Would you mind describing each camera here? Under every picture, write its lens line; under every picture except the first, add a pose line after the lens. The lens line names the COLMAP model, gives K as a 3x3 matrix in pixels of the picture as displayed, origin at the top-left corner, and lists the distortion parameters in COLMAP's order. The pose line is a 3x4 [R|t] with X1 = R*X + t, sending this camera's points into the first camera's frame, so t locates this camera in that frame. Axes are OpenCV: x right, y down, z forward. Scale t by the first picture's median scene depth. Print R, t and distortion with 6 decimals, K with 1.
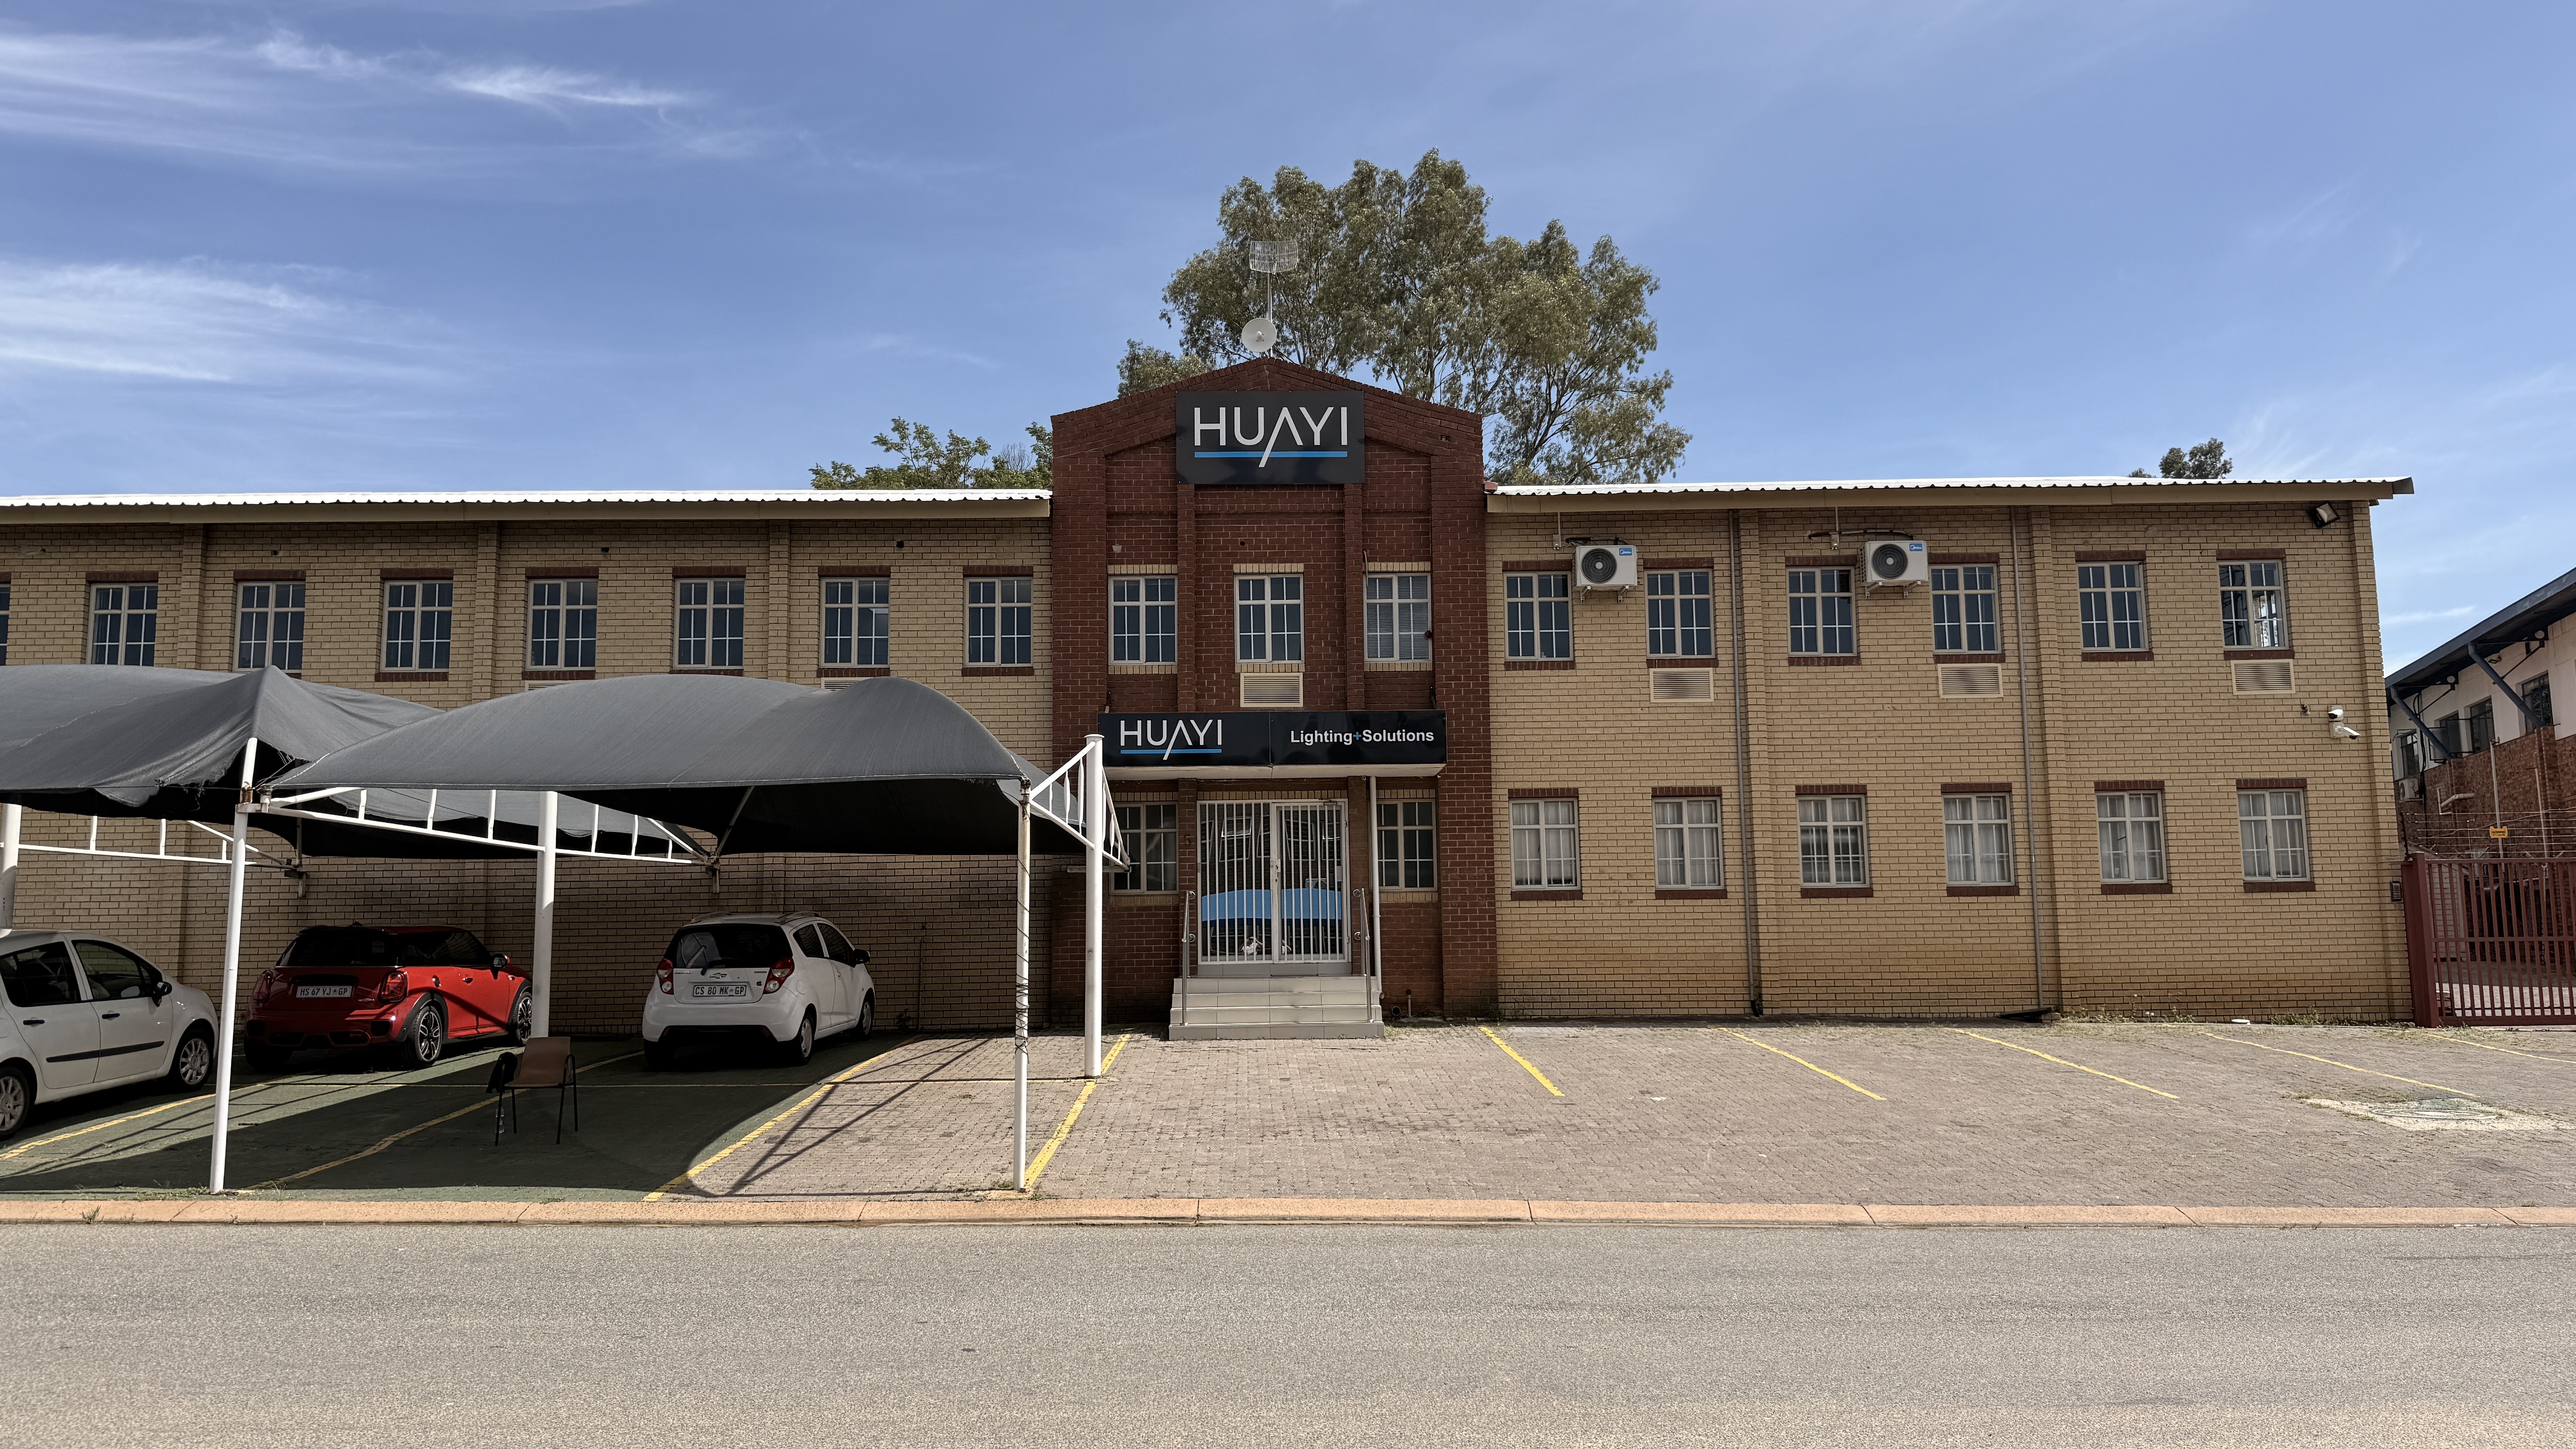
lens RADIAL K [[1840.5, 0, 1235.5], [0, 1840.5, 715.0], [0, 0, 1]] dist [0.083178, -0.114591]
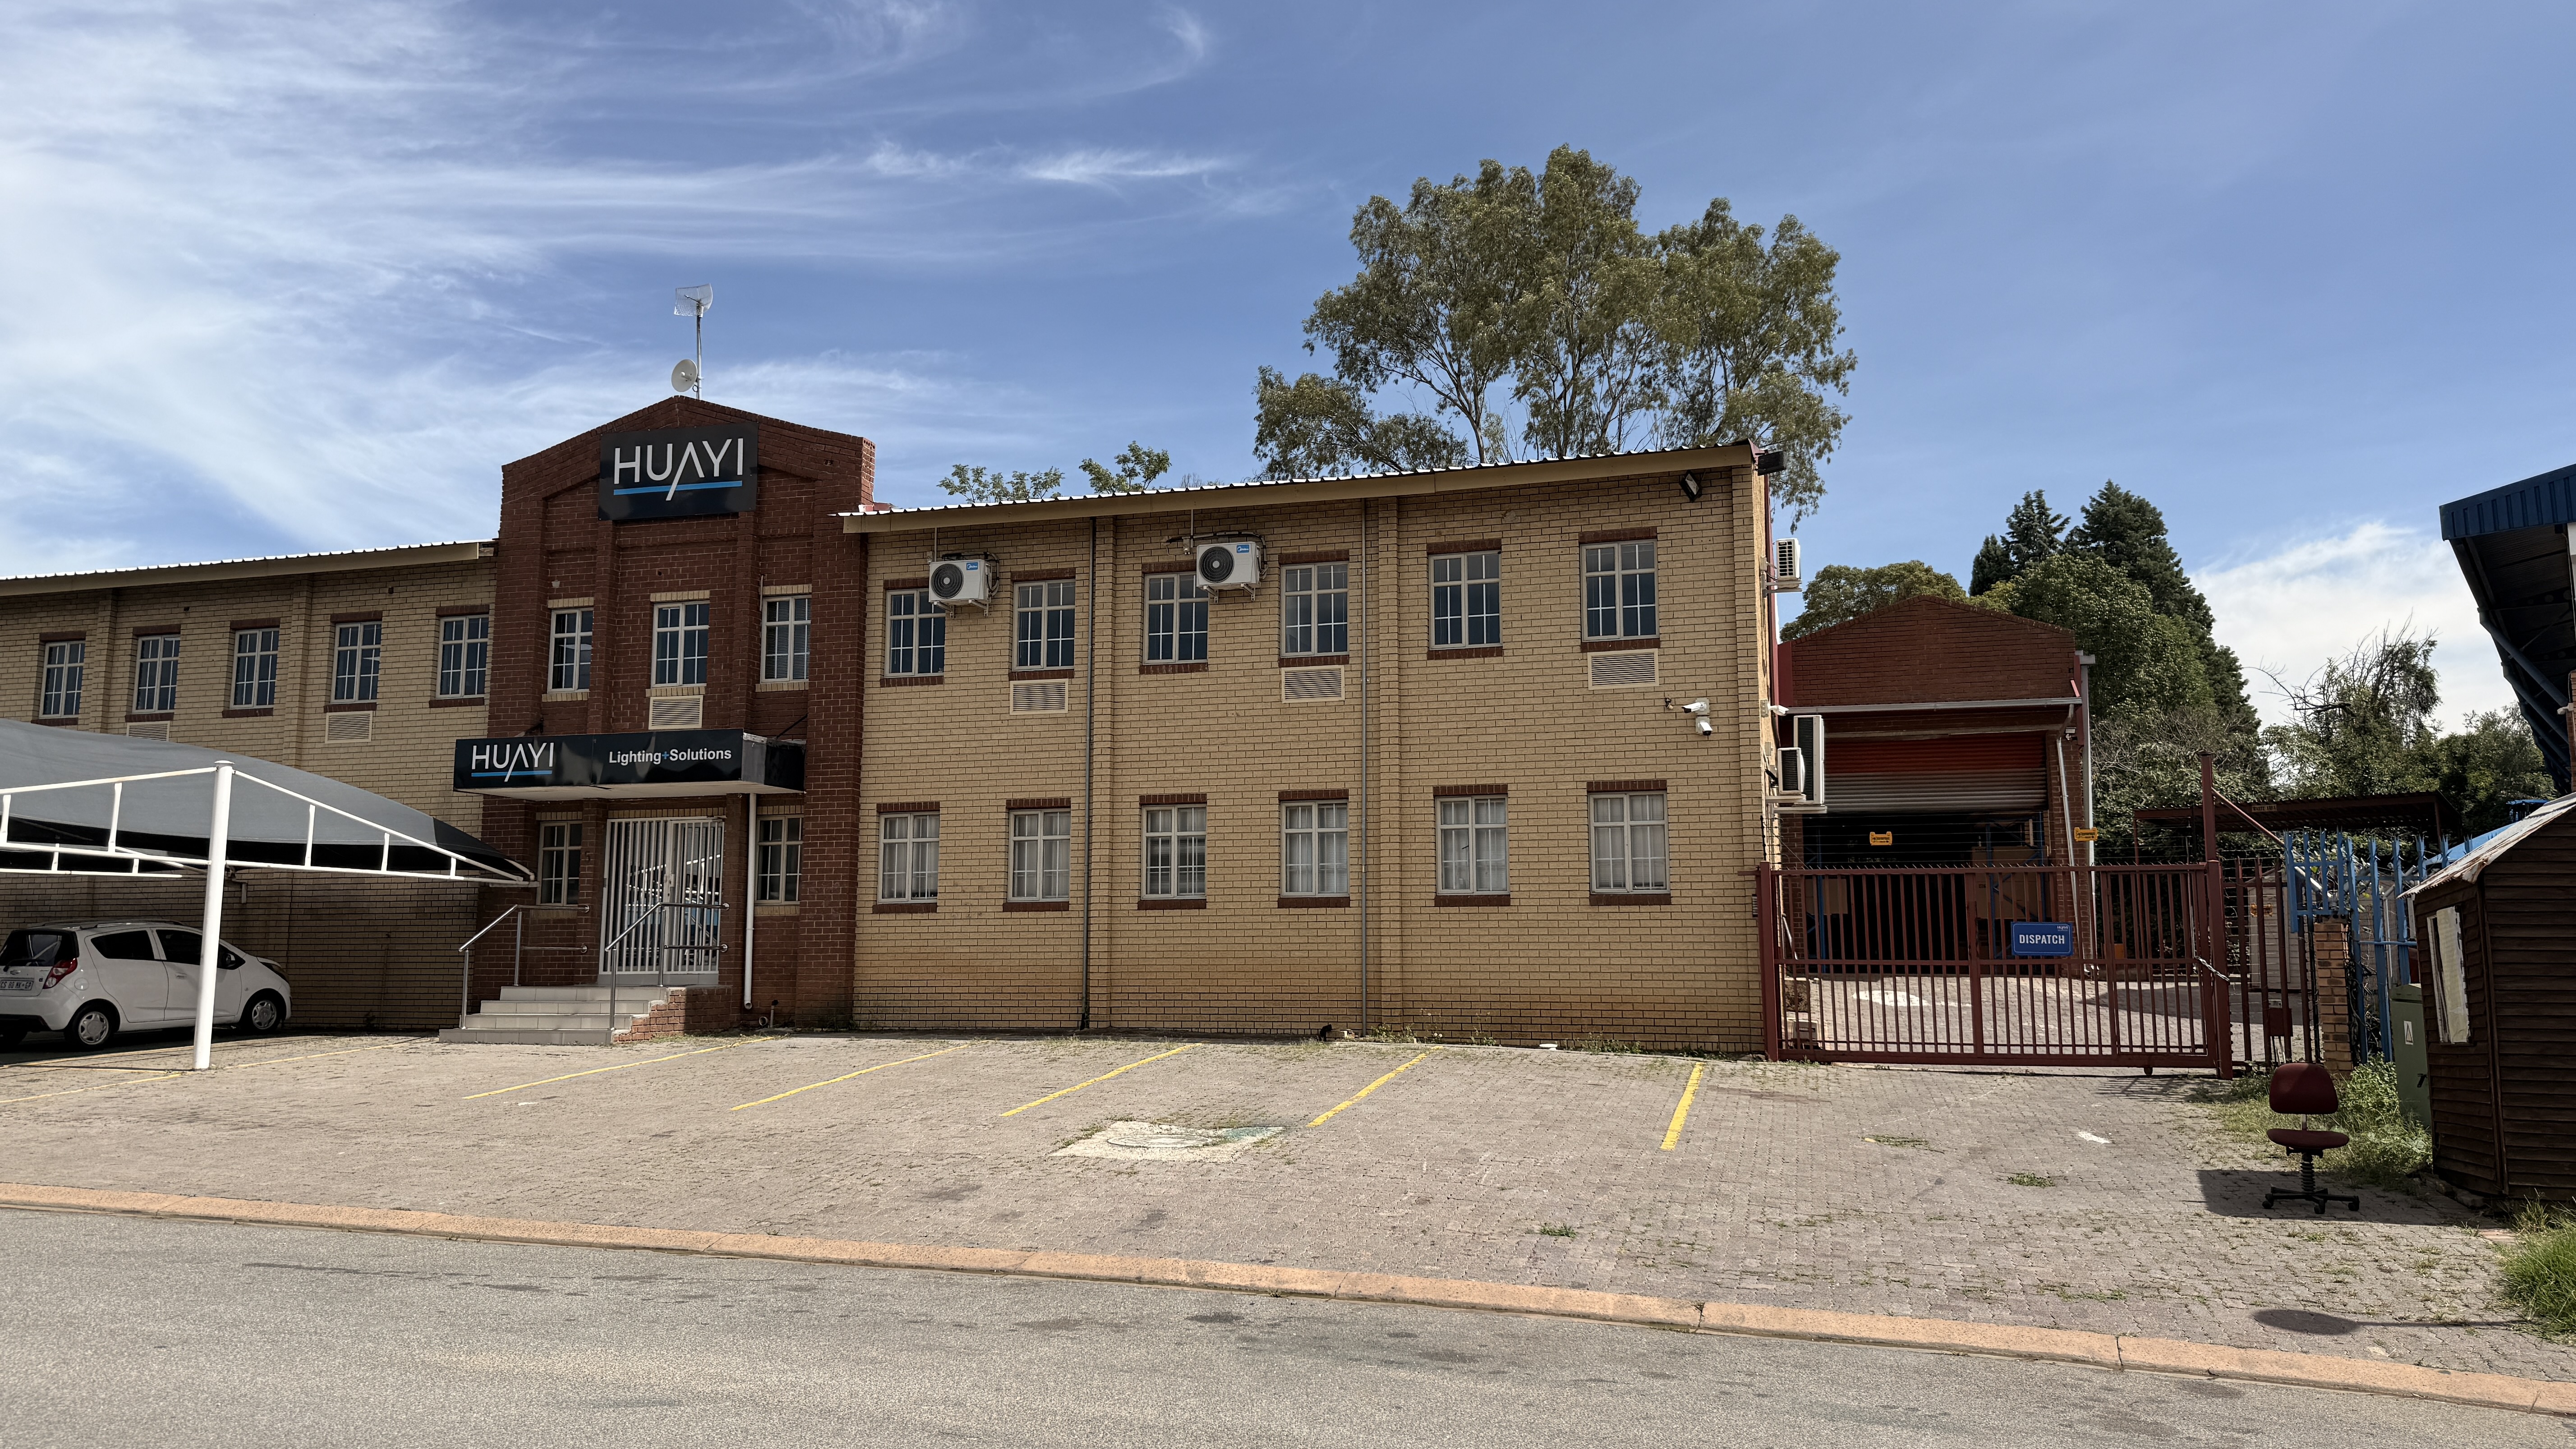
lens RADIAL K [[1840.5, 0, 1306.7], [0, 1840.5, 715.2], [0, 0, 1]] dist [0.083178, -0.114591]
pose [[0.952533, -0.026858, -0.303249, 0.679205], [0.023539, 0.999616, -0.014596, 0.011590], [0.303525, 0.006765, 0.952800, 0.097640]]
